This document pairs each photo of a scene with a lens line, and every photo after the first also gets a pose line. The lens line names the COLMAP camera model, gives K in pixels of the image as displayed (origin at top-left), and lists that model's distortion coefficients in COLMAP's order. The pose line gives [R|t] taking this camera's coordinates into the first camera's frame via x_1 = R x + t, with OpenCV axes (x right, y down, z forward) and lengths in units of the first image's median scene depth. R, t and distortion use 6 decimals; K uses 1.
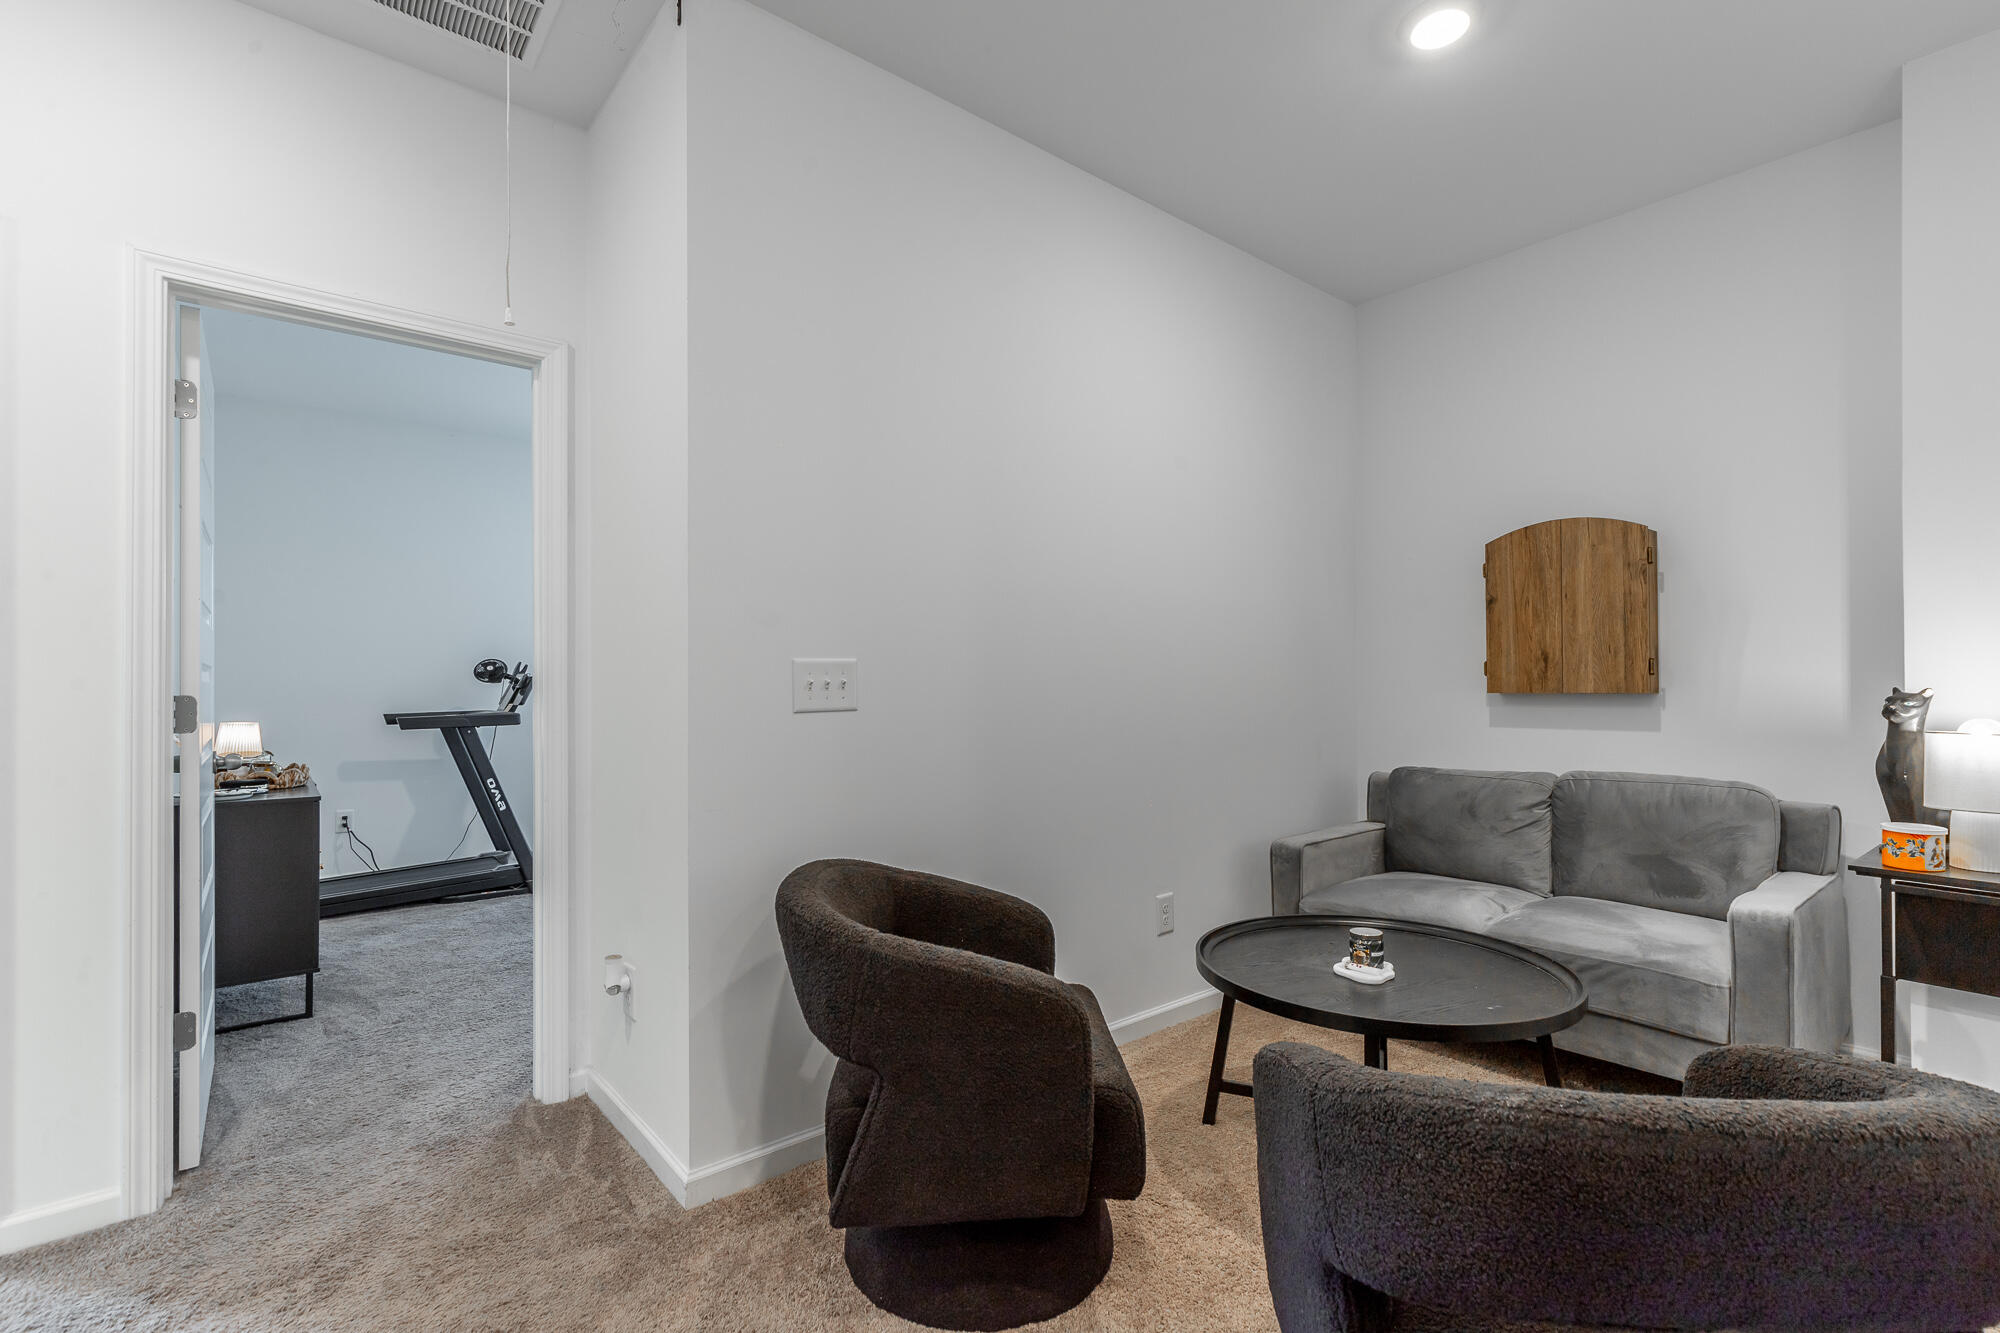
lens RADIAL K [[913.1, 0, 1006.3], [0, 913.1, 667.2], [0, 0, 1]] dist [0.001422, 0.000075]
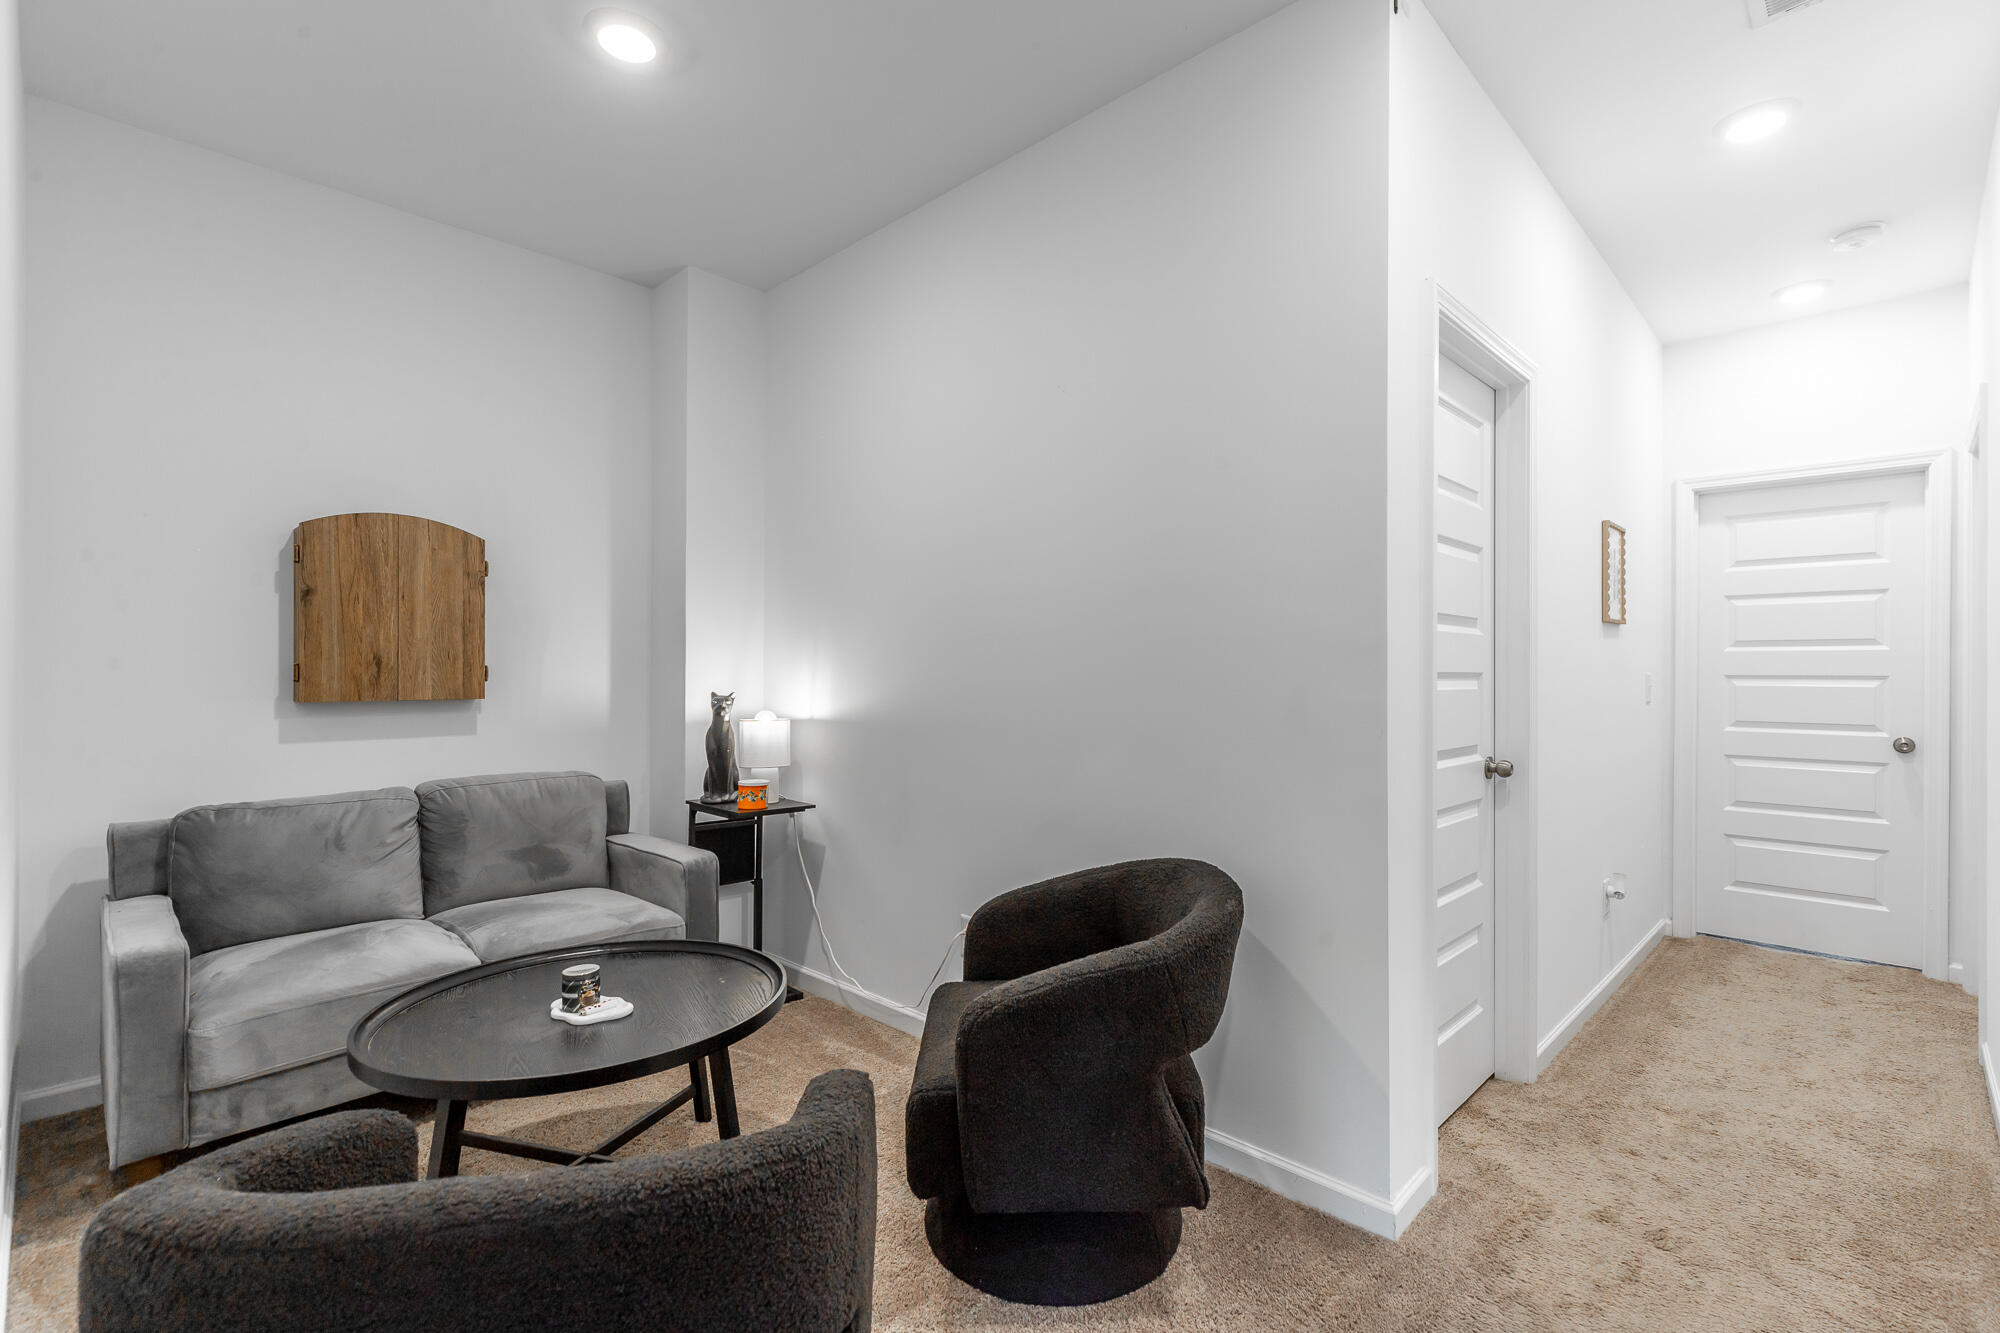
lens RADIAL K [[913.1, 0, 1006.3], [0, 913.1, 667.2], [0, 0, 1]] dist [0.001422, 0.000075]
pose [[-0.118875, 0.012372, 0.992832, -0.405416], [-0.019231, 0.999706, -0.014760, -0.003936], [-0.992723, -0.020848, -0.118602, 0.507659]]
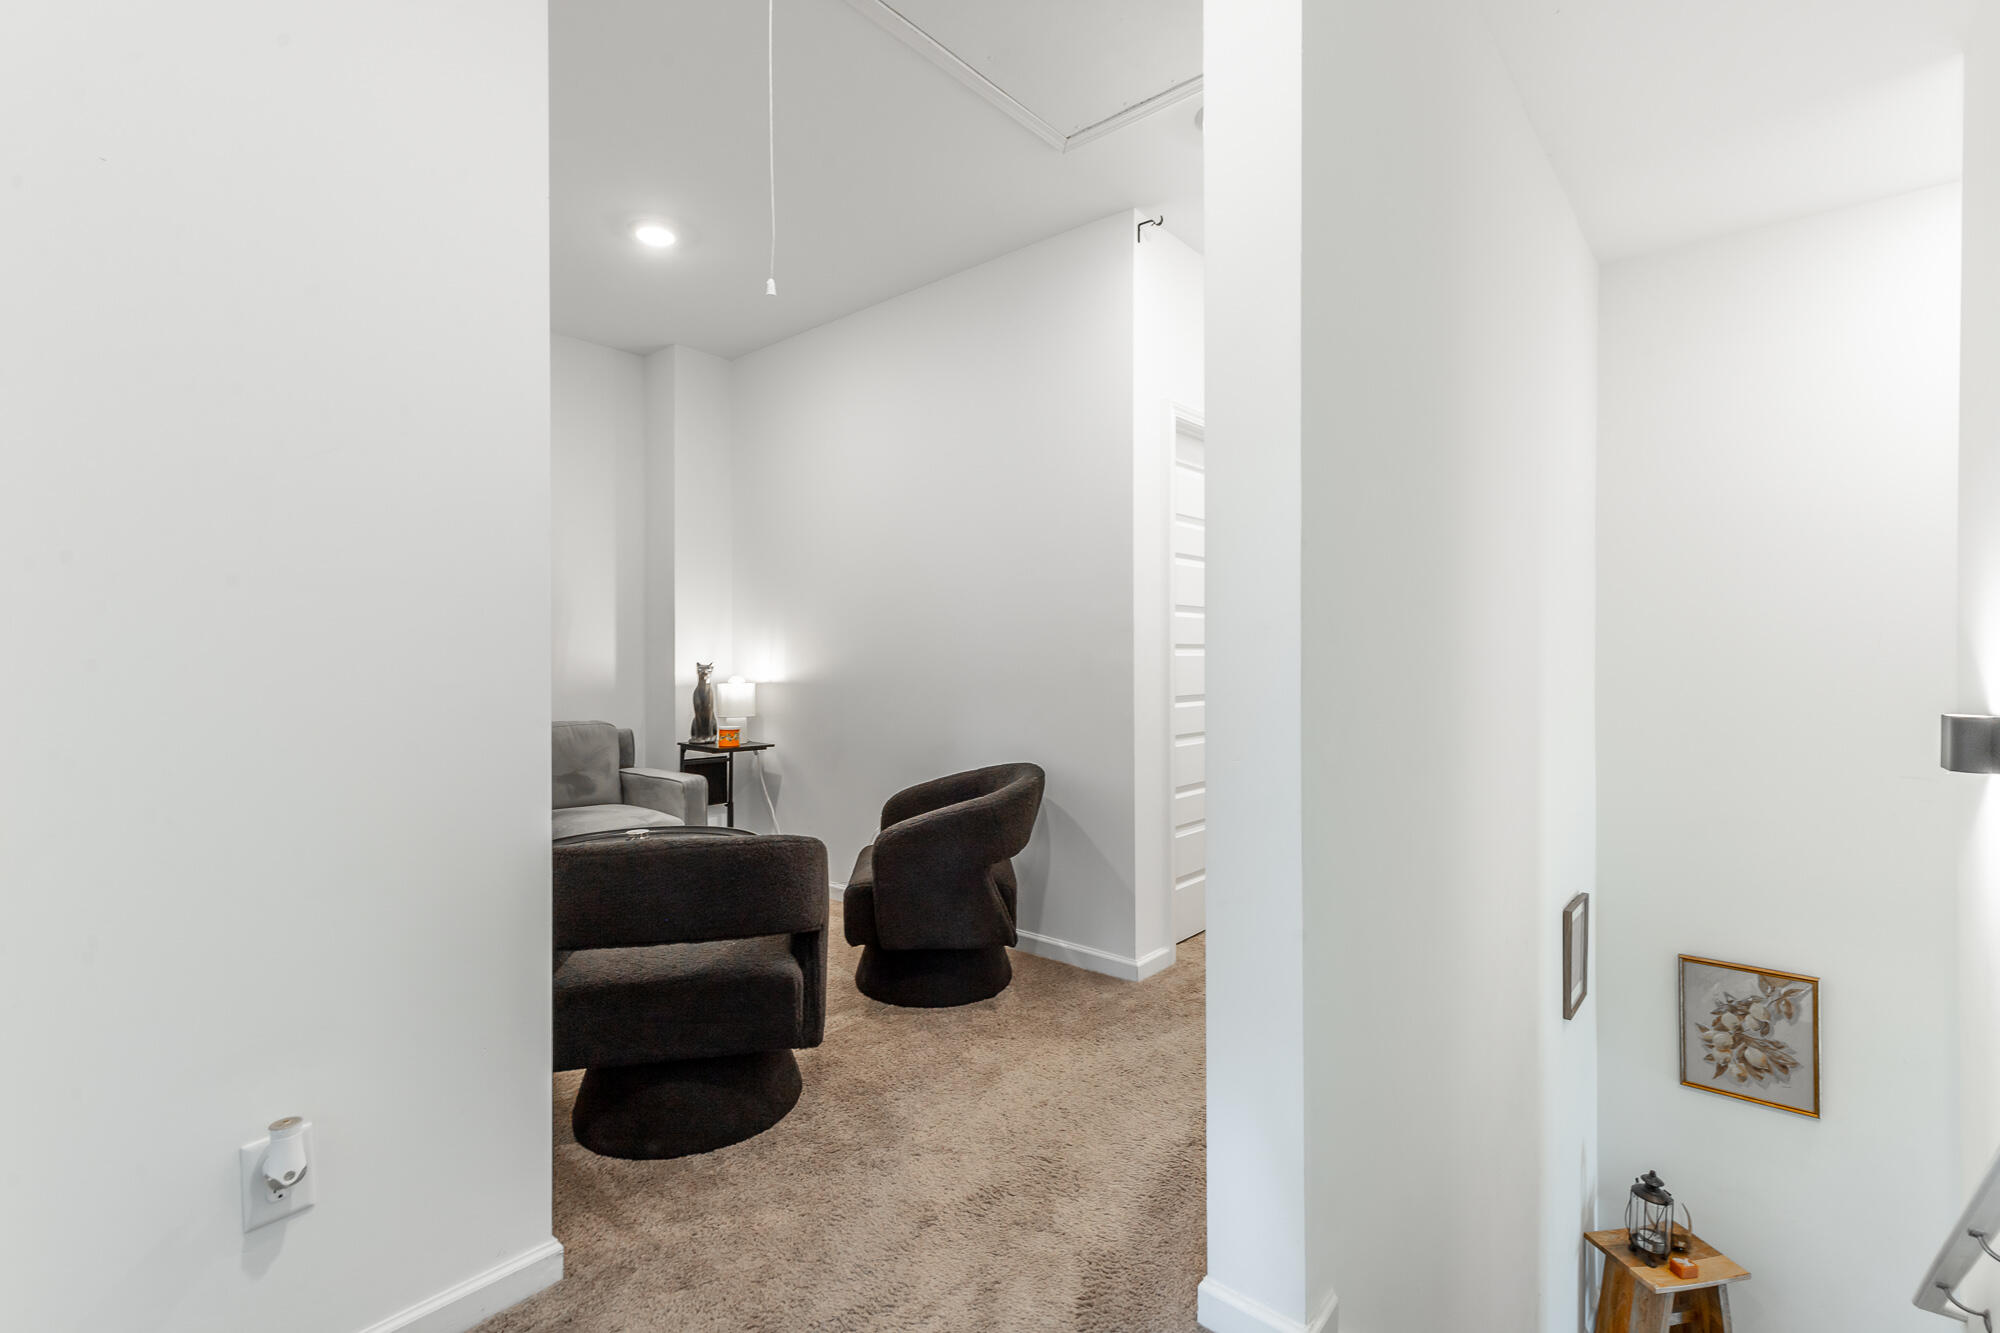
lens RADIAL K [[913.1, 0, 1006.3], [0, 913.1, 667.2], [0, 0, 1]] dist [0.001422, 0.000075]
pose [[-0.192001, -0.003934, 0.981387, -0.833048], [-0.014721, 0.999891, 0.001129, 0.014221], [-0.981284, -0.014230, -0.192038, 0.516812]]
